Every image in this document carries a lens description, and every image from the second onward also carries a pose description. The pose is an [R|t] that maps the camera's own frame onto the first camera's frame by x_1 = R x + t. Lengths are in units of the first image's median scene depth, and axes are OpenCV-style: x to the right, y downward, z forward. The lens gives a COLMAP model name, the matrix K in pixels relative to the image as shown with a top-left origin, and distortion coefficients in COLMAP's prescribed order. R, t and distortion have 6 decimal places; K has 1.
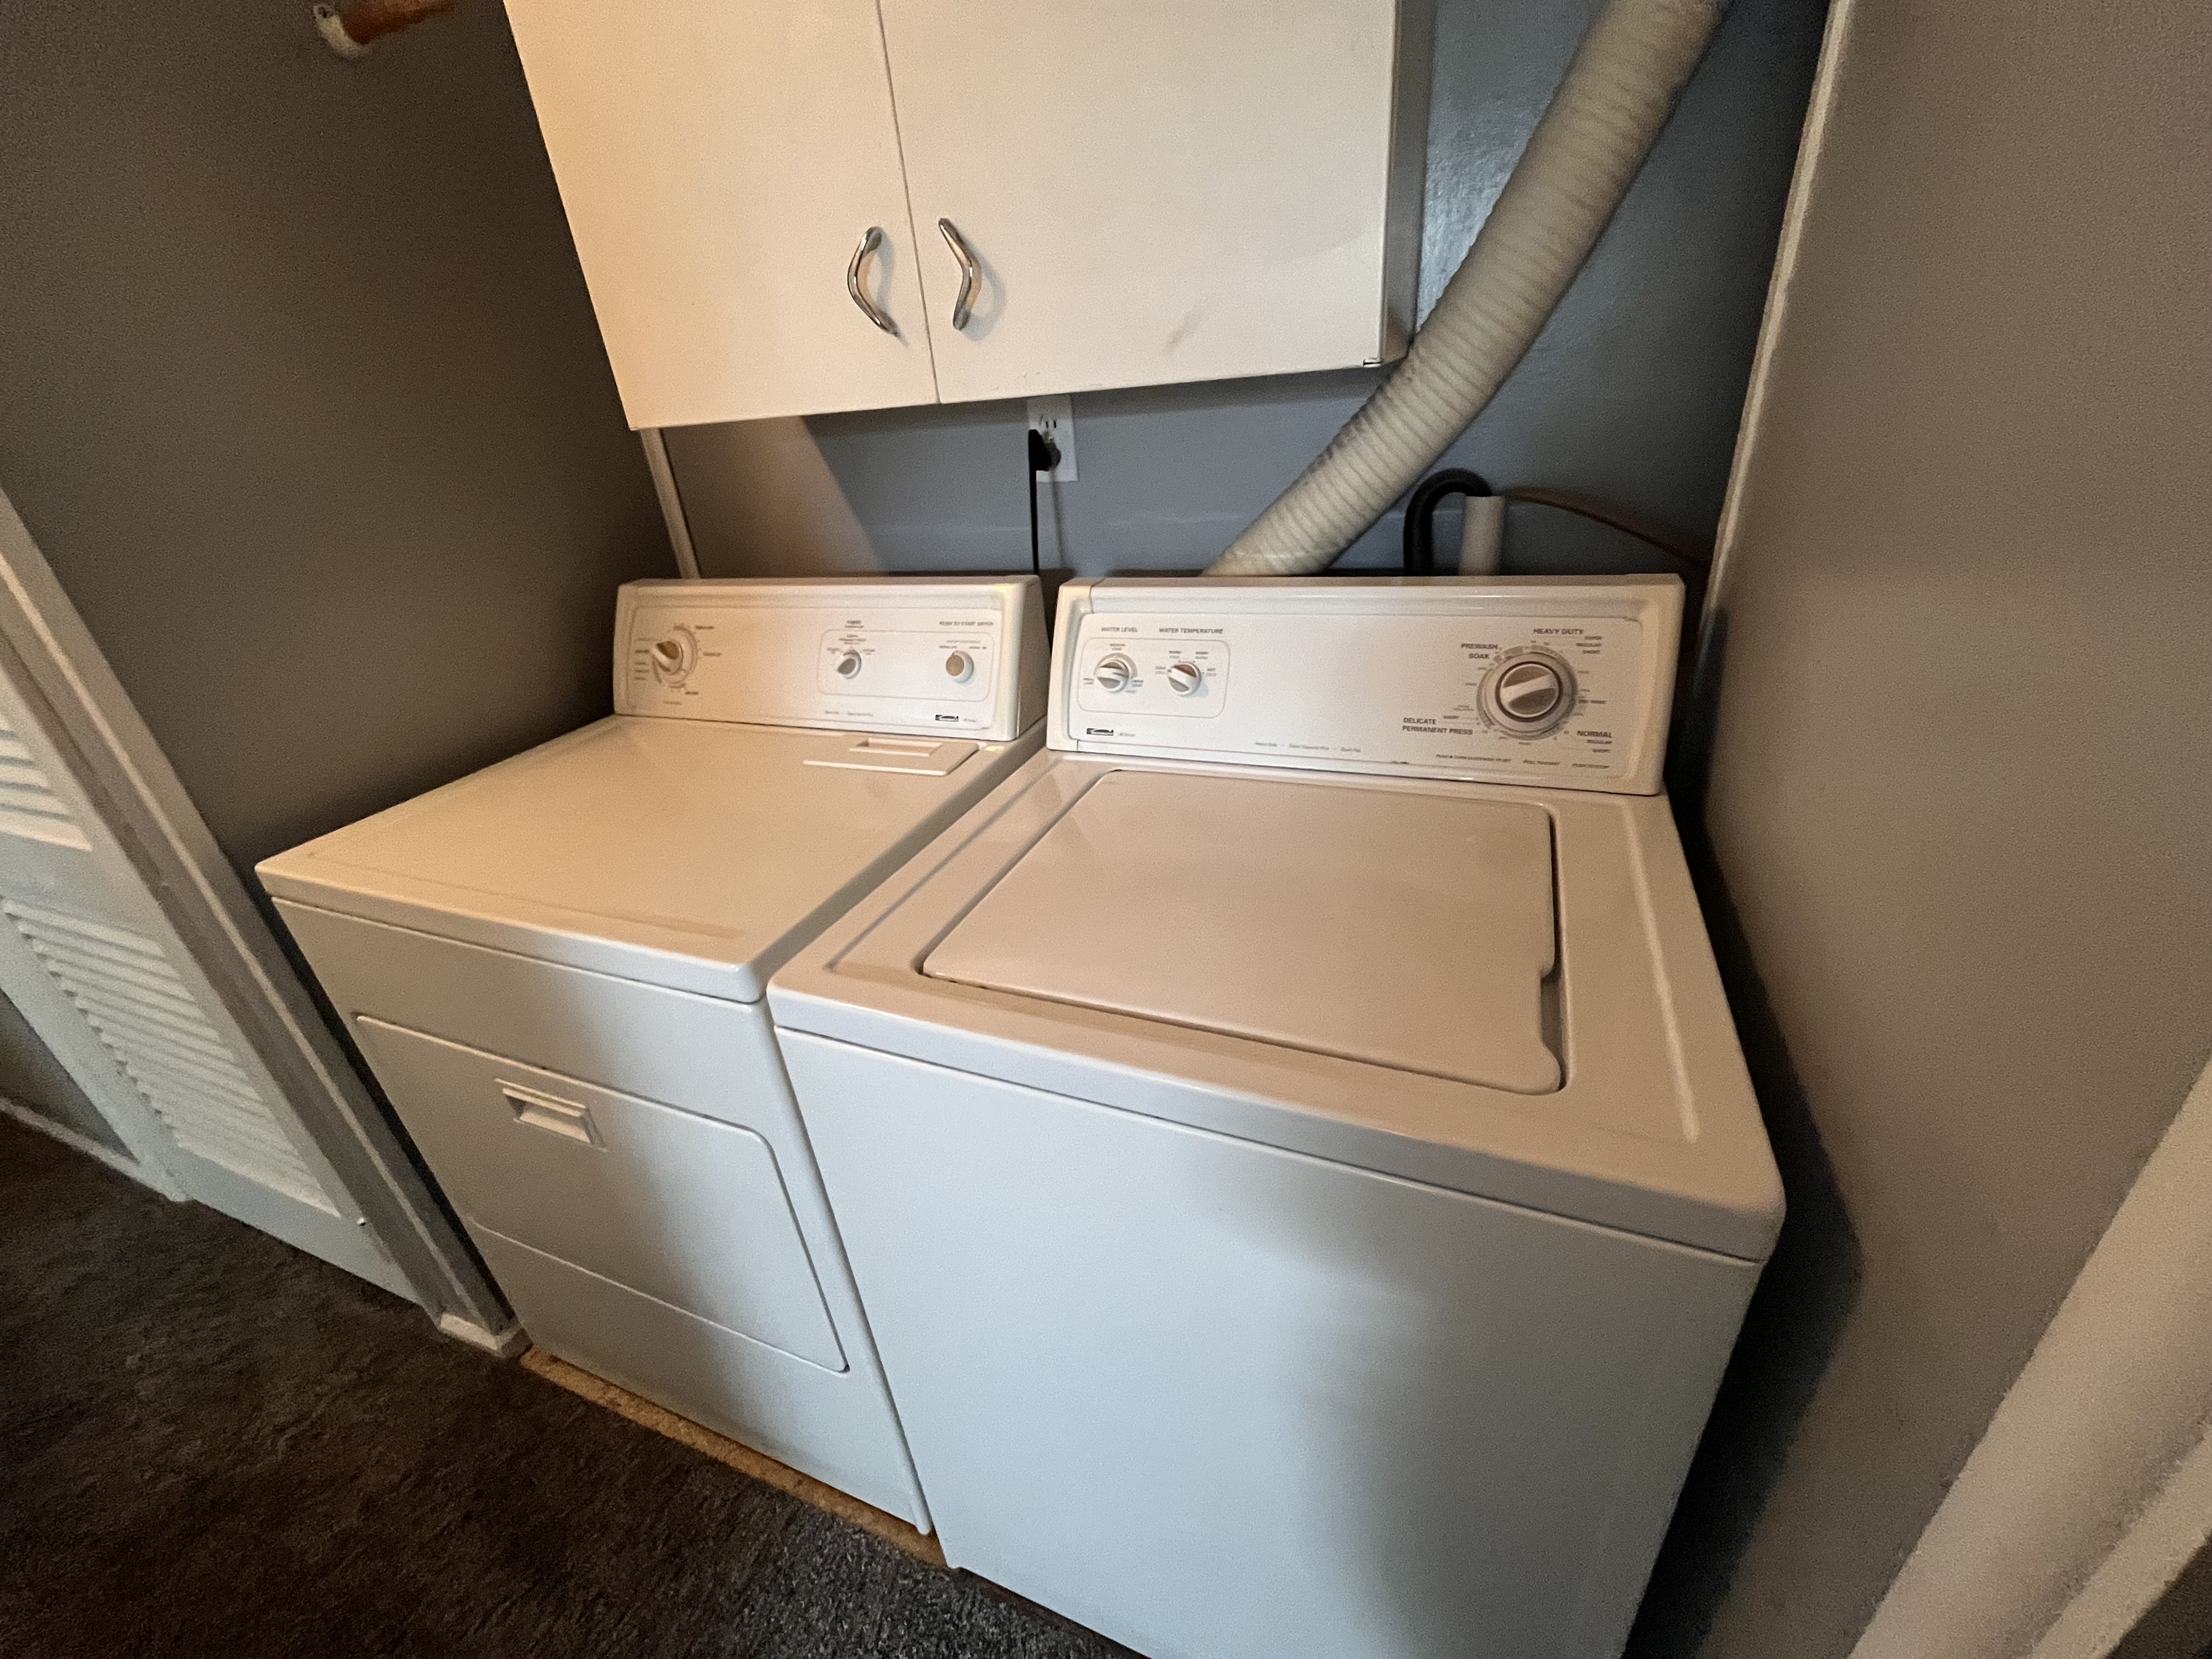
lens RADIAL K [[898.1, 0, 1090.8], [0, 898.1, 839.1], [0, 0, 1]] dist [-0.002006, -0.000629]
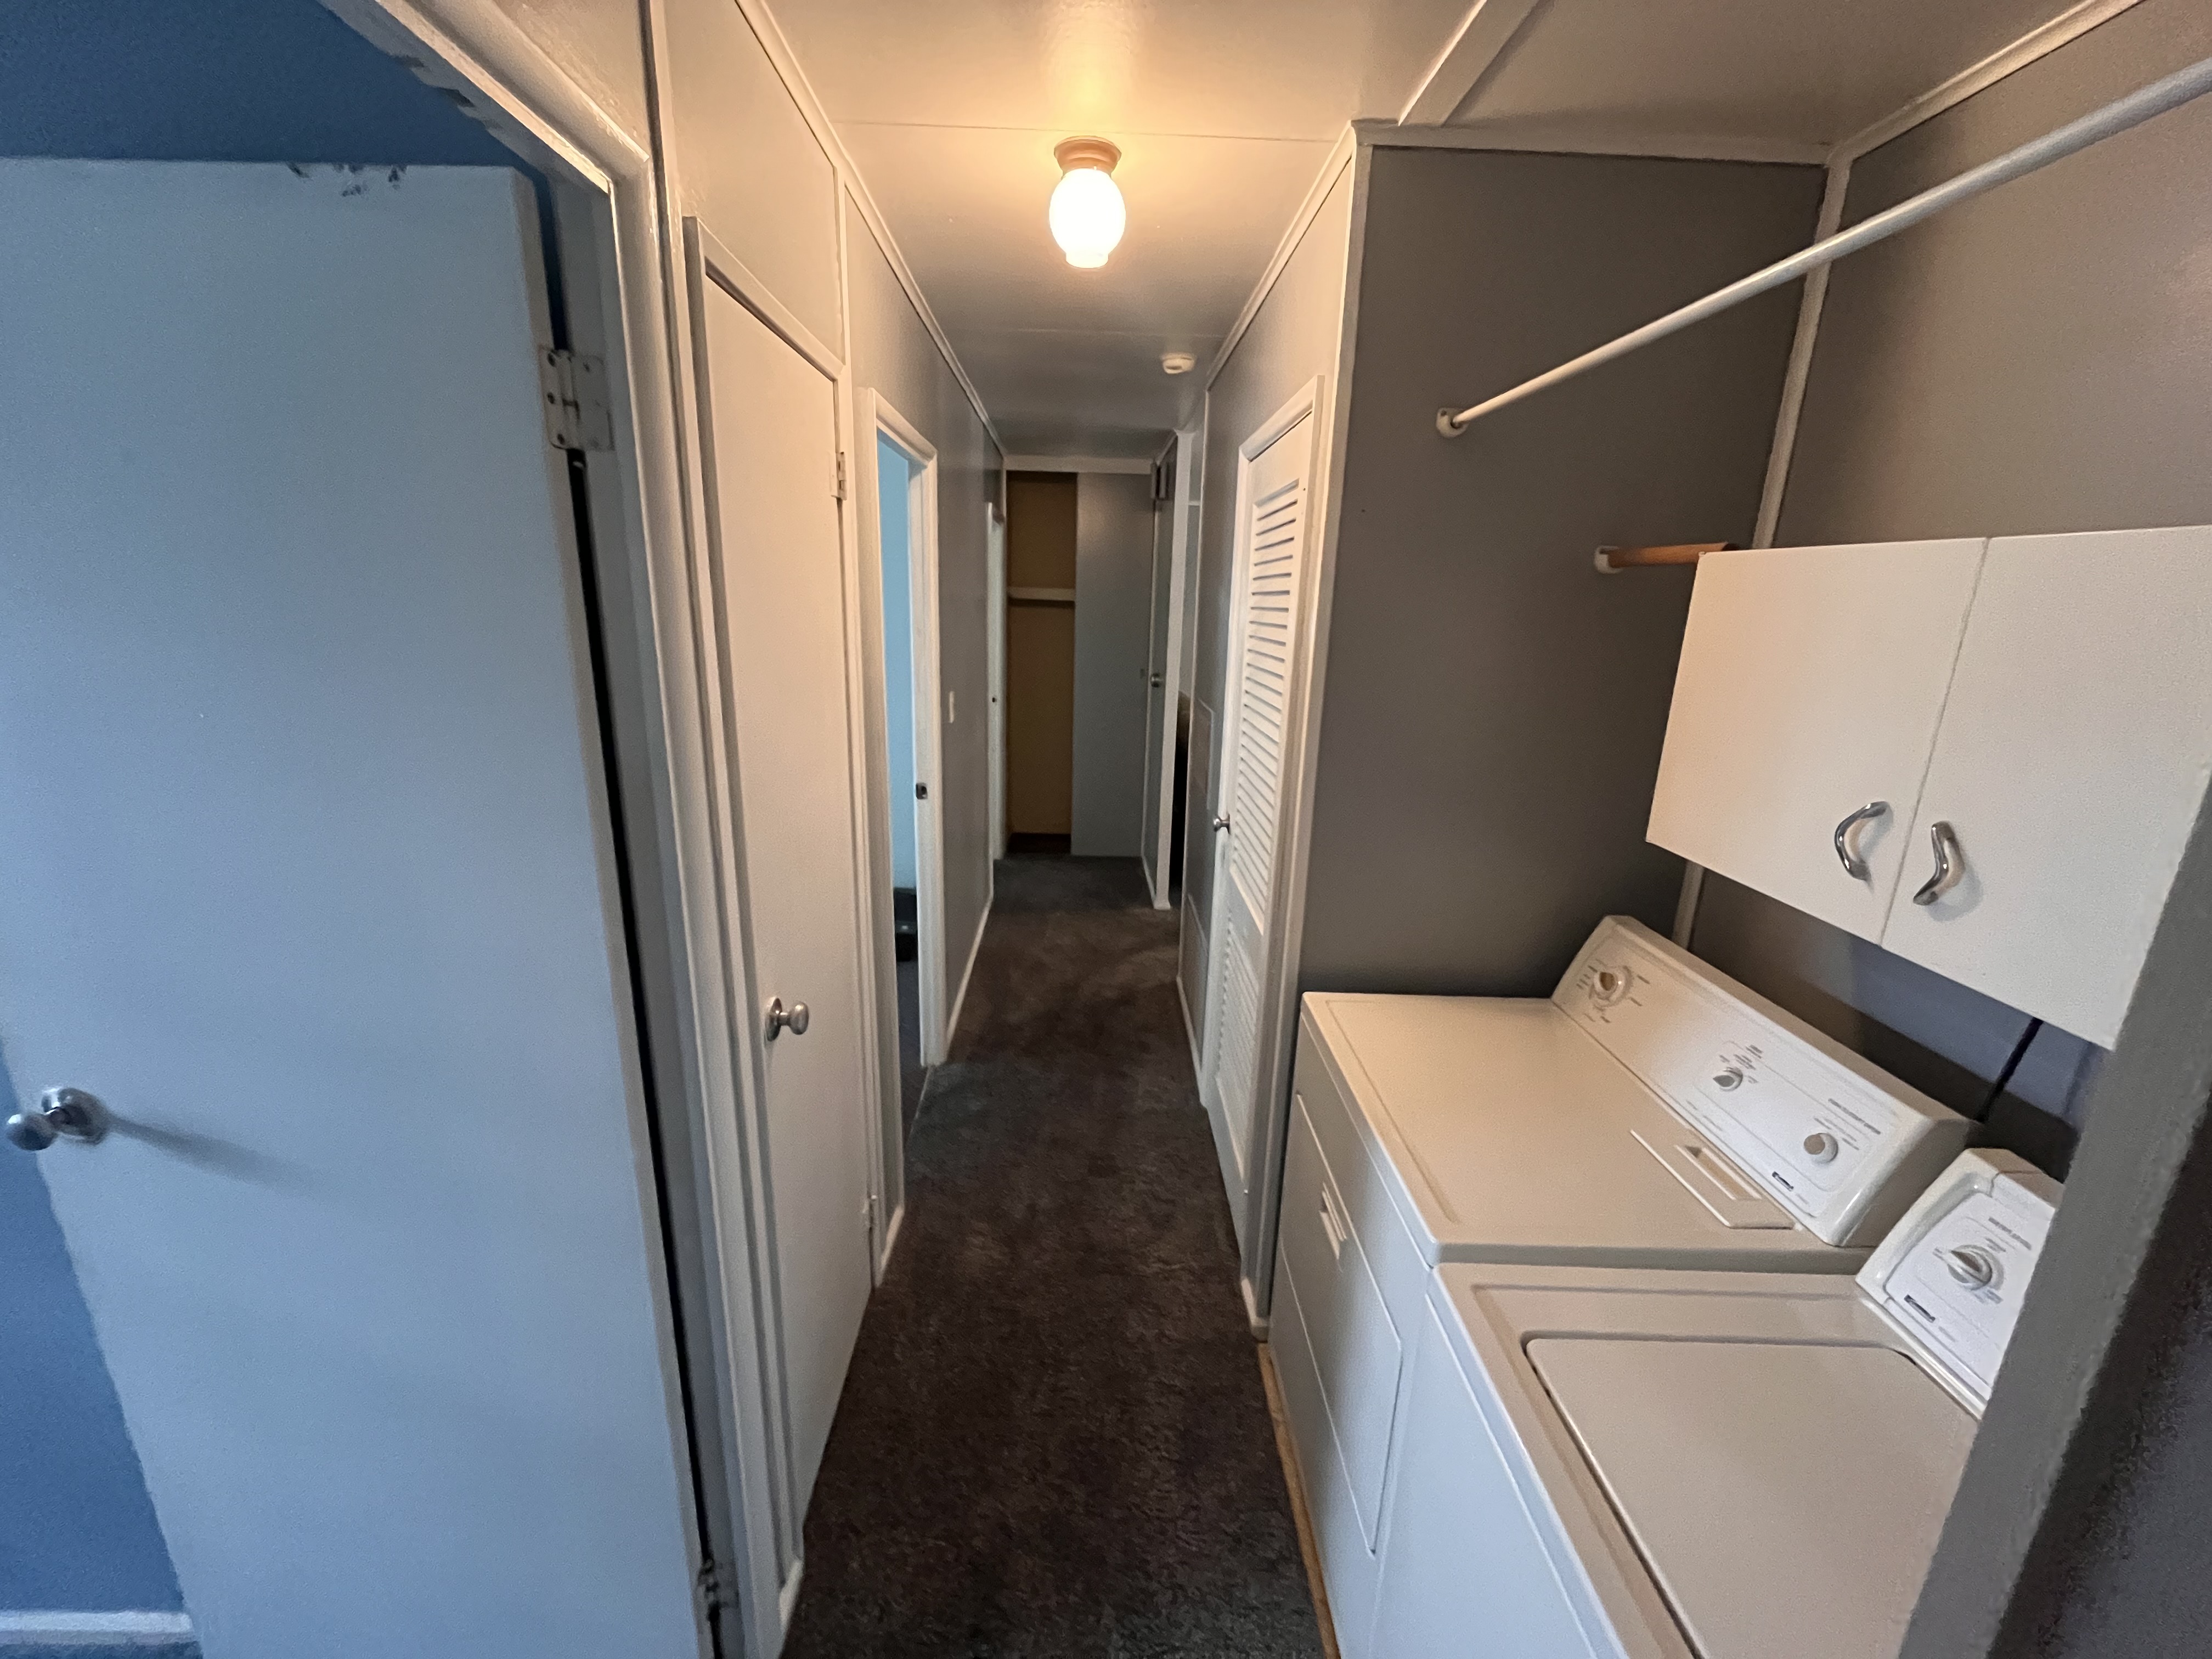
lens RADIAL K [[898.1, 0, 1090.8], [0, 898.1, 839.1], [0, 0, 1]] dist [-0.002006, -0.000629]
pose [[0.380622, 0.338274, -0.860638, 0.285492], [-0.474595, 0.870228, 0.132151, -0.233638], [0.793654, 0.358155, 0.491770, -0.266166]]
